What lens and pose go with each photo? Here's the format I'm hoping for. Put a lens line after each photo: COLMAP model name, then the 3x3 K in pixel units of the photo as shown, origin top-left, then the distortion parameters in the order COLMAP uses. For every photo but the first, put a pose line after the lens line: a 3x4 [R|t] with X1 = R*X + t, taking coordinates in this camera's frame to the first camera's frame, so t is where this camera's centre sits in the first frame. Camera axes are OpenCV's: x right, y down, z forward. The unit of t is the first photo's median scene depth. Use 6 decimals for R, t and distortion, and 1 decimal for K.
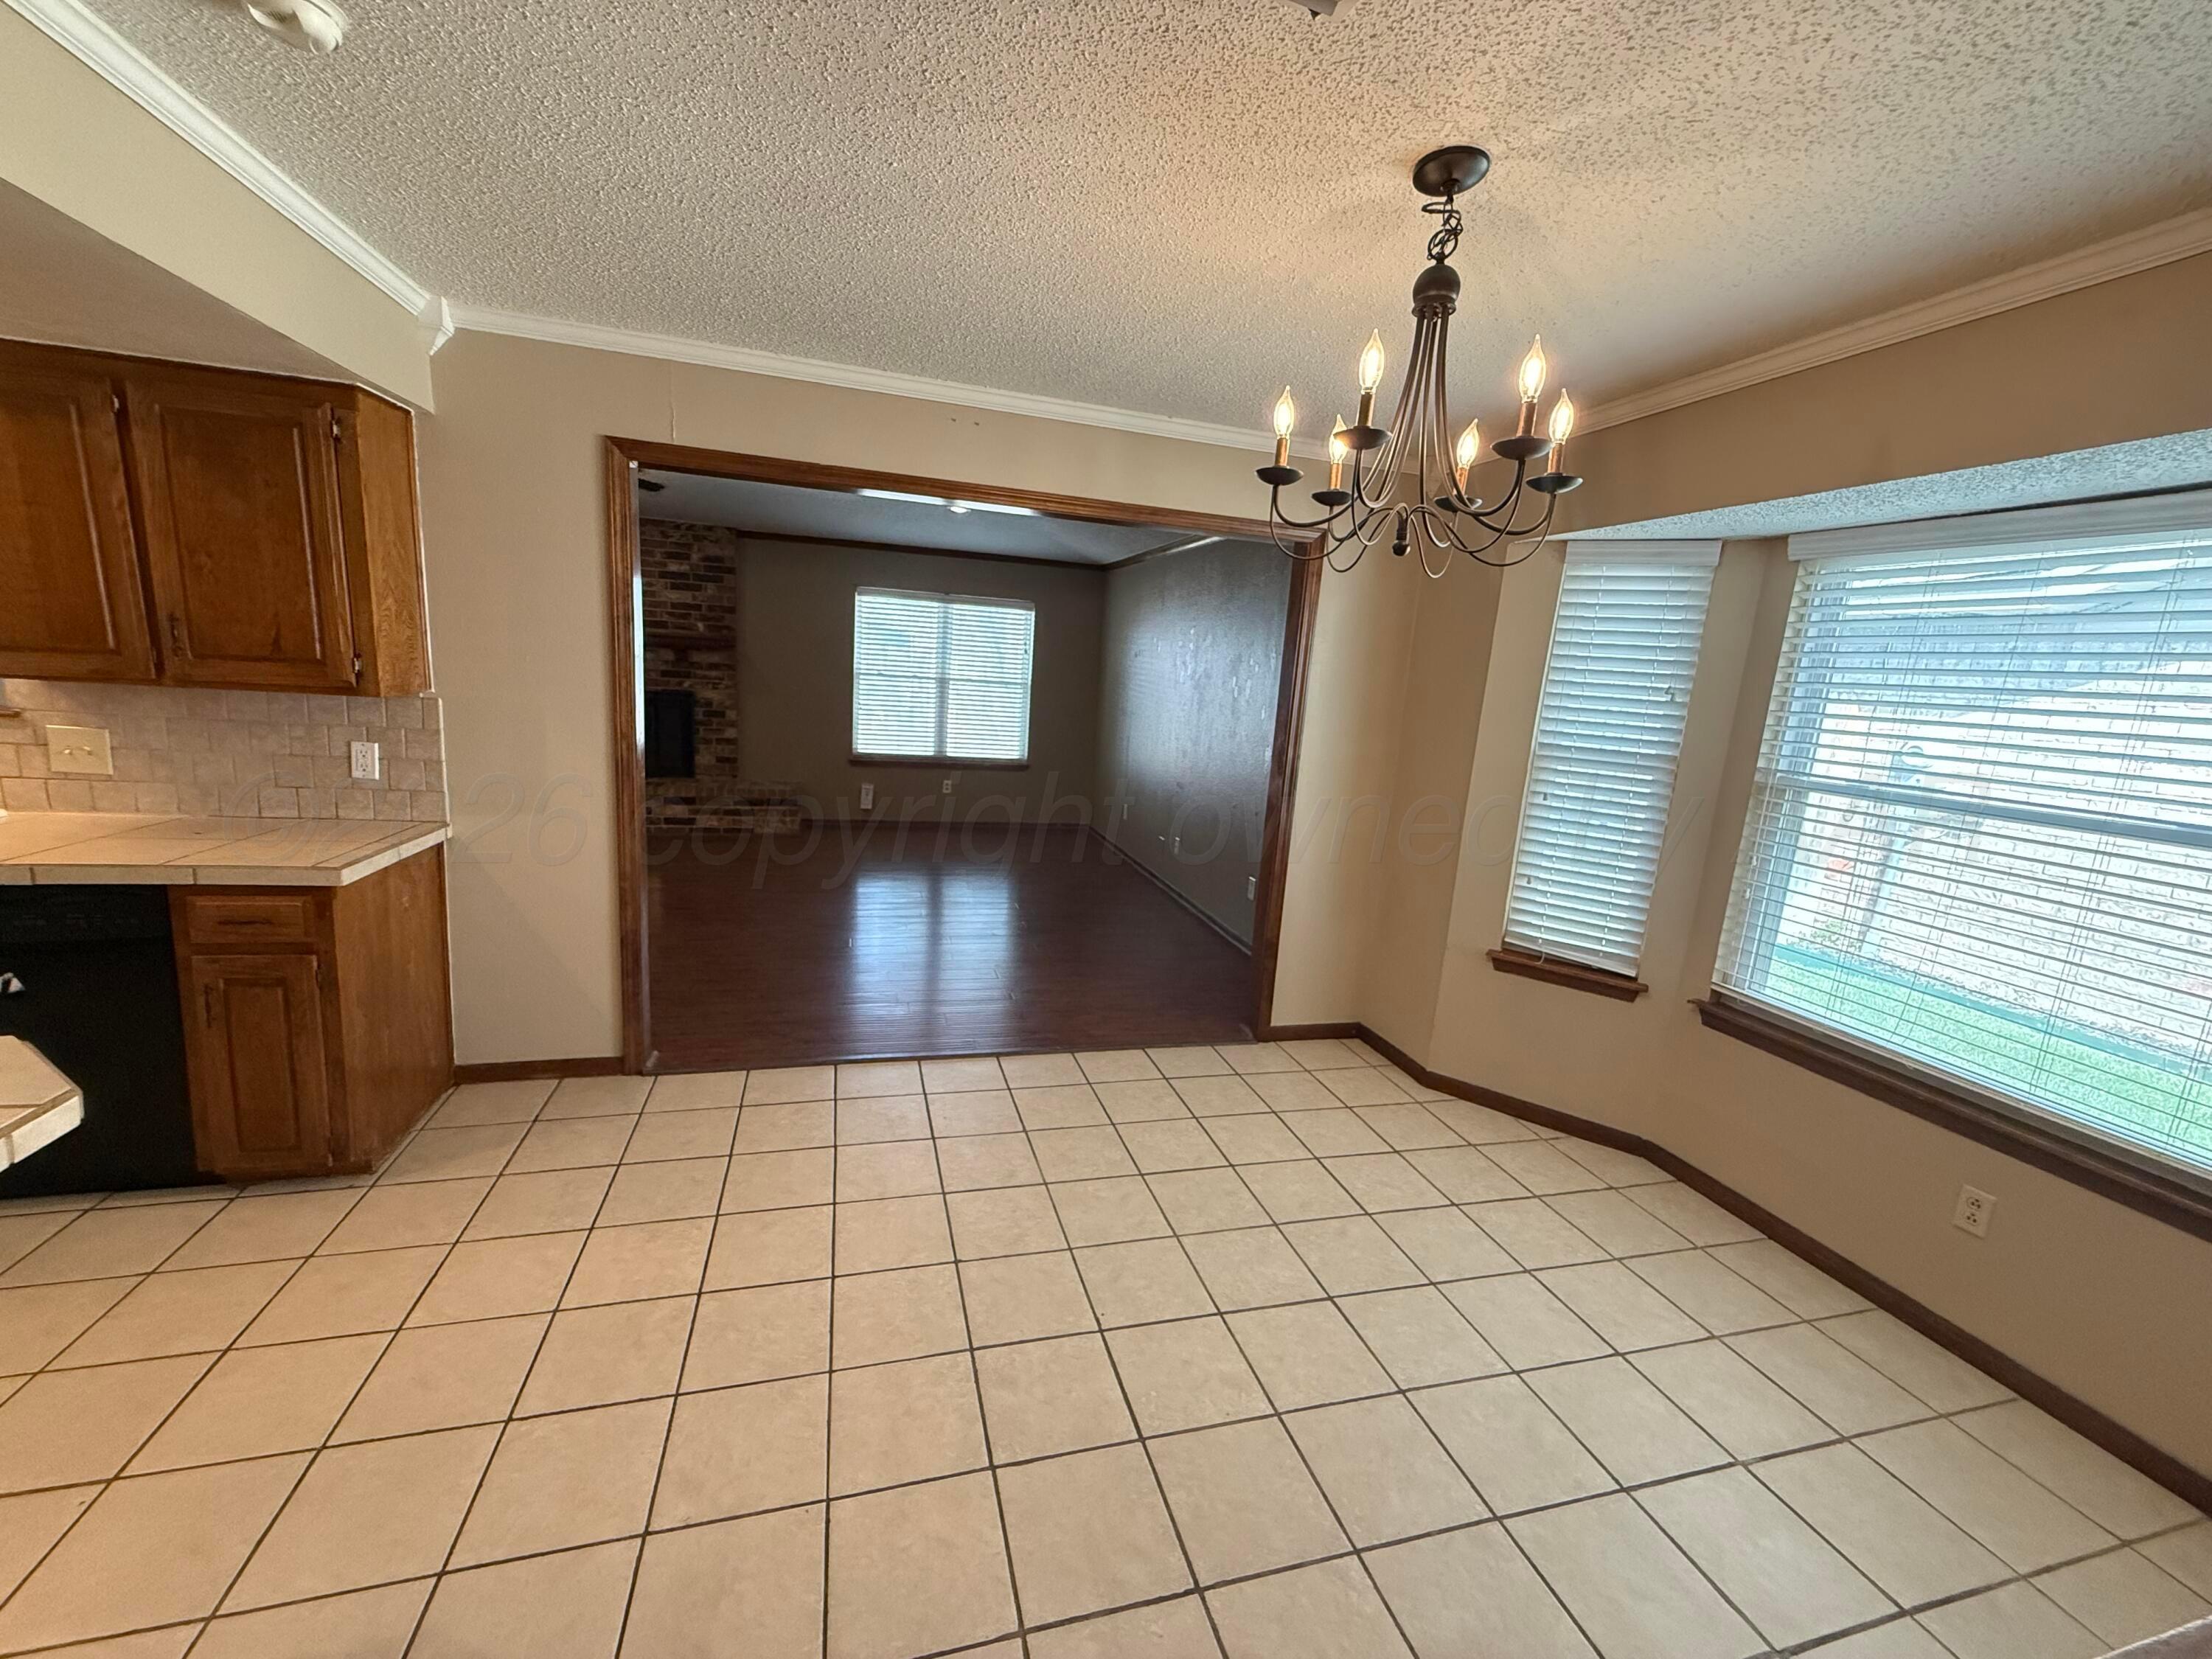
lens RADIAL K [[887.0, 0, 1103.8], [0, 887.0, 829.7], [0, 0, 1]] dist [0.000752, -0.000150]
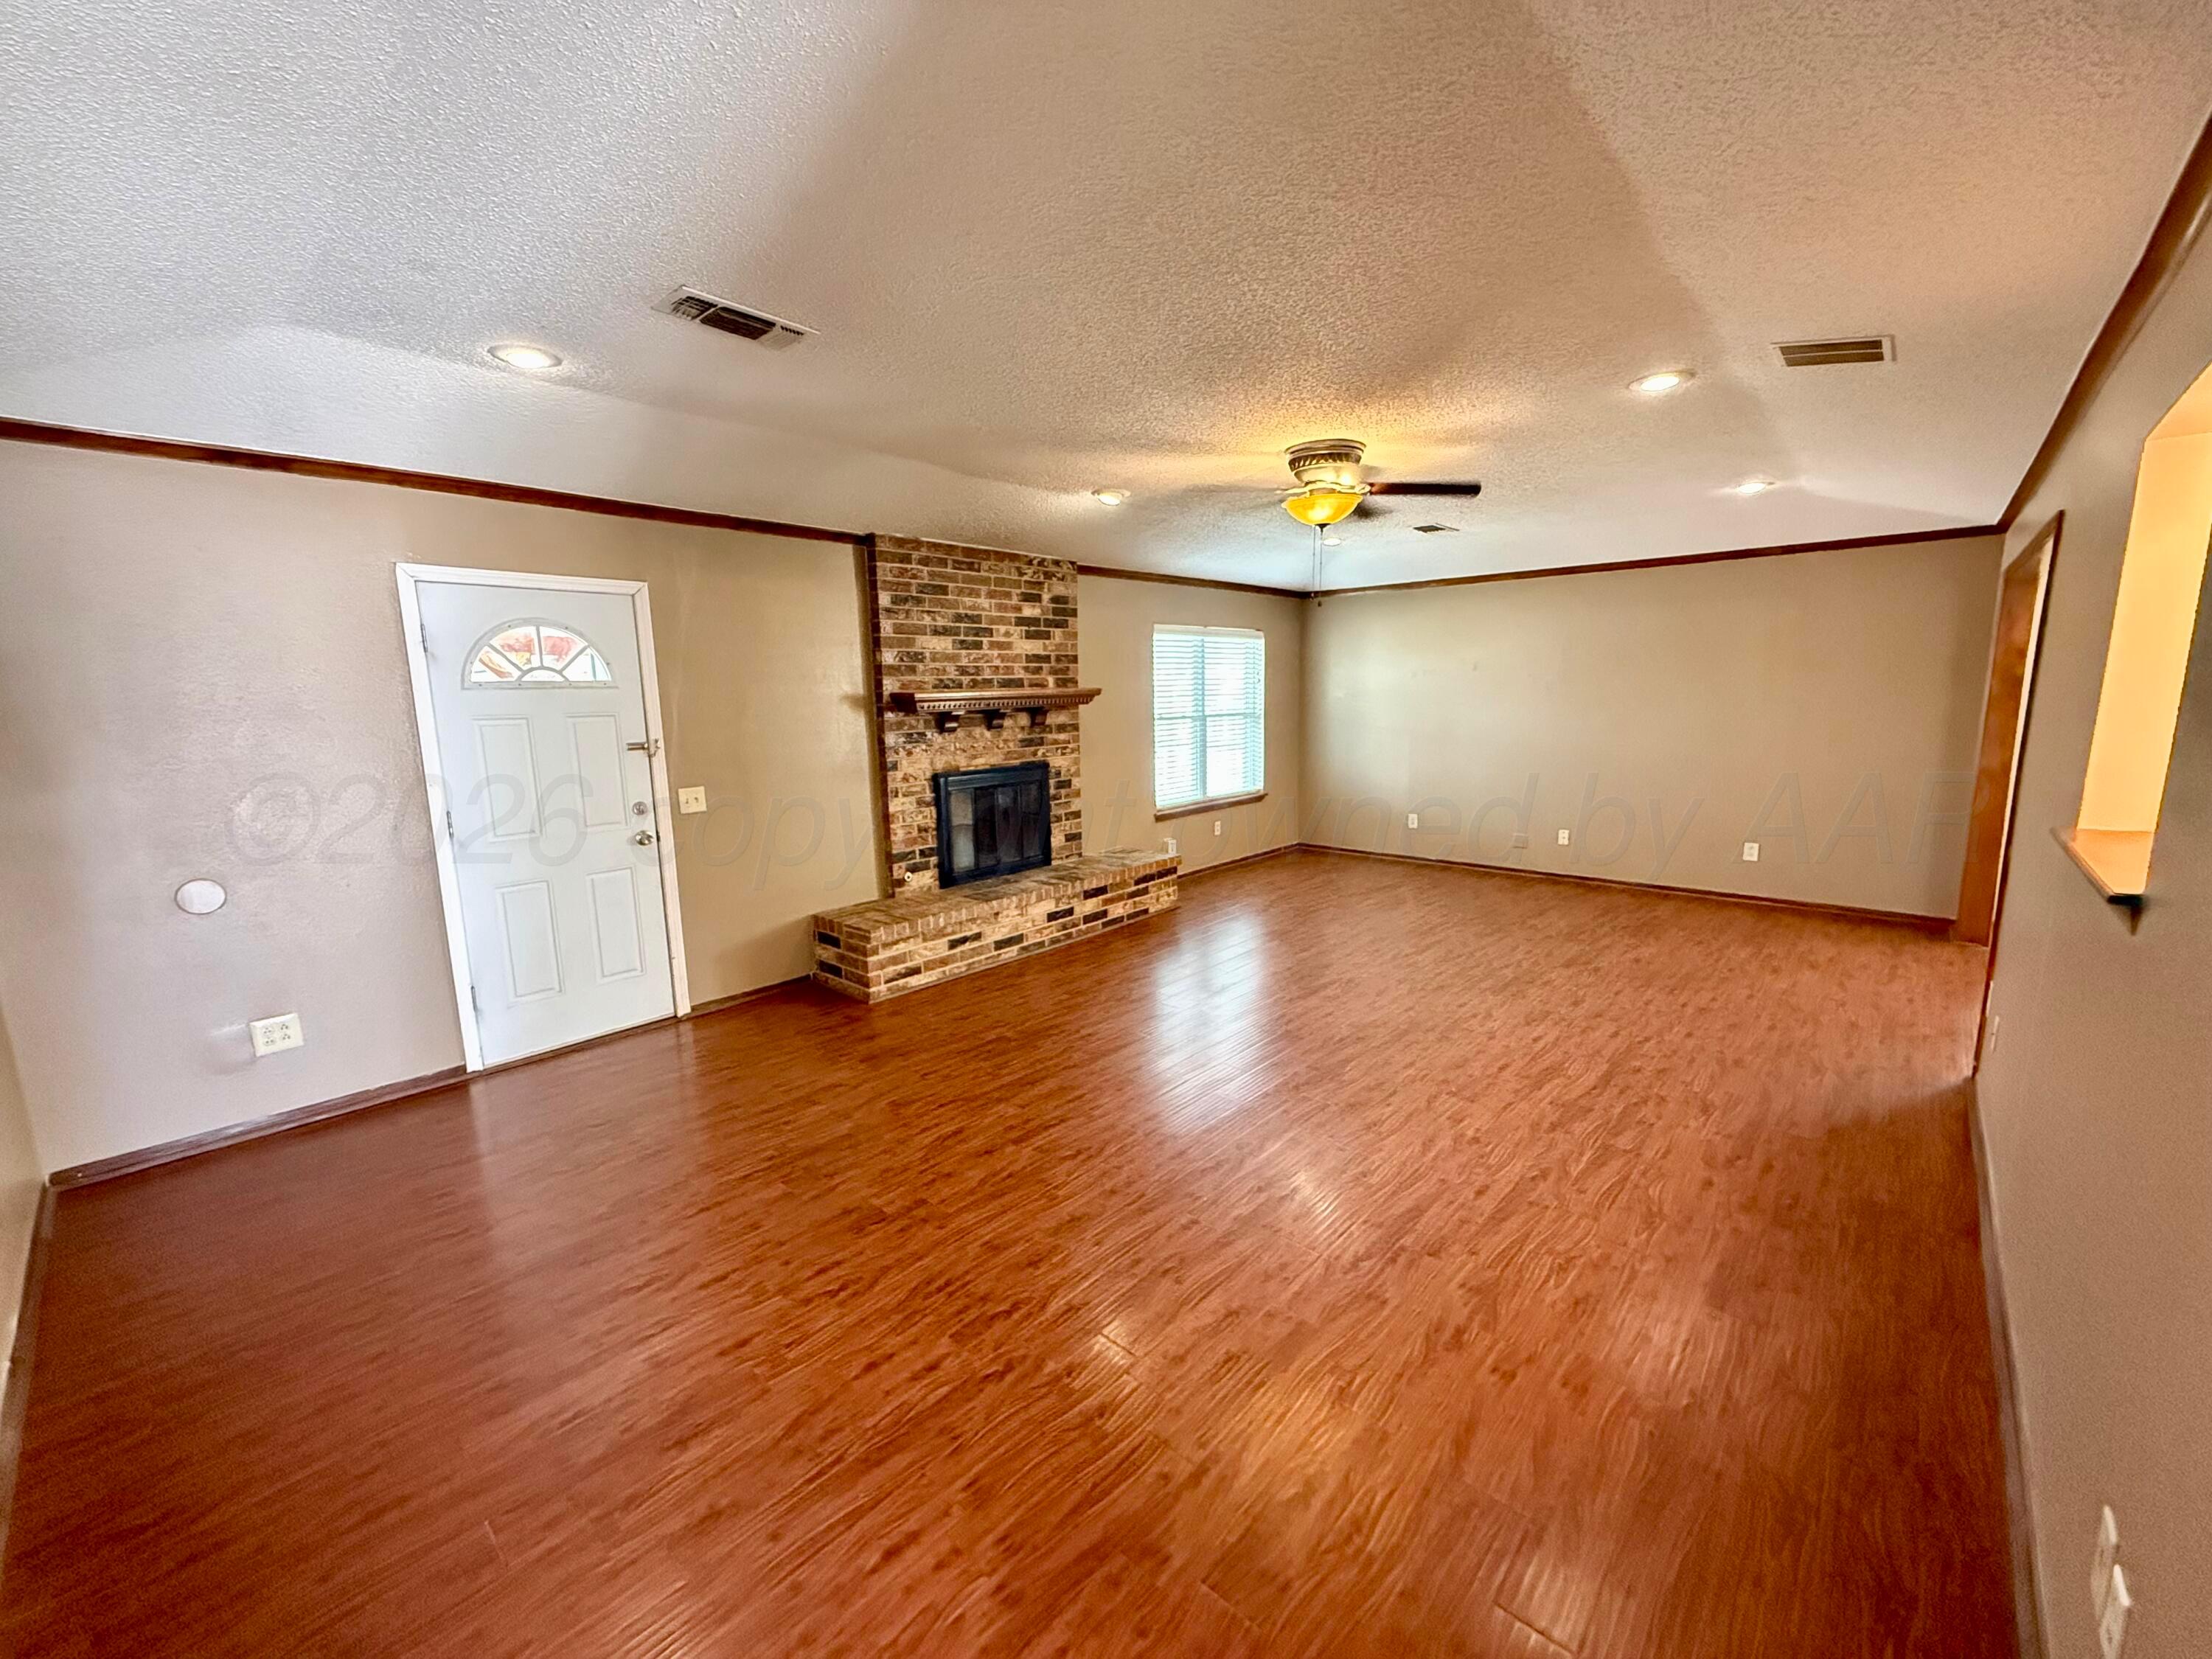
lens RADIAL K [[887.0, 0, 1106.0], [0, 887.0, 835.1], [0, 0, 1]] dist [0.000752, -0.000150]
pose [[0.846491, -0.169724, 0.504626, -0.847567], [0.170164, 0.984359, 0.045633, -0.116933], [-0.504478, 0.047241, 0.862131, 0.268631]]
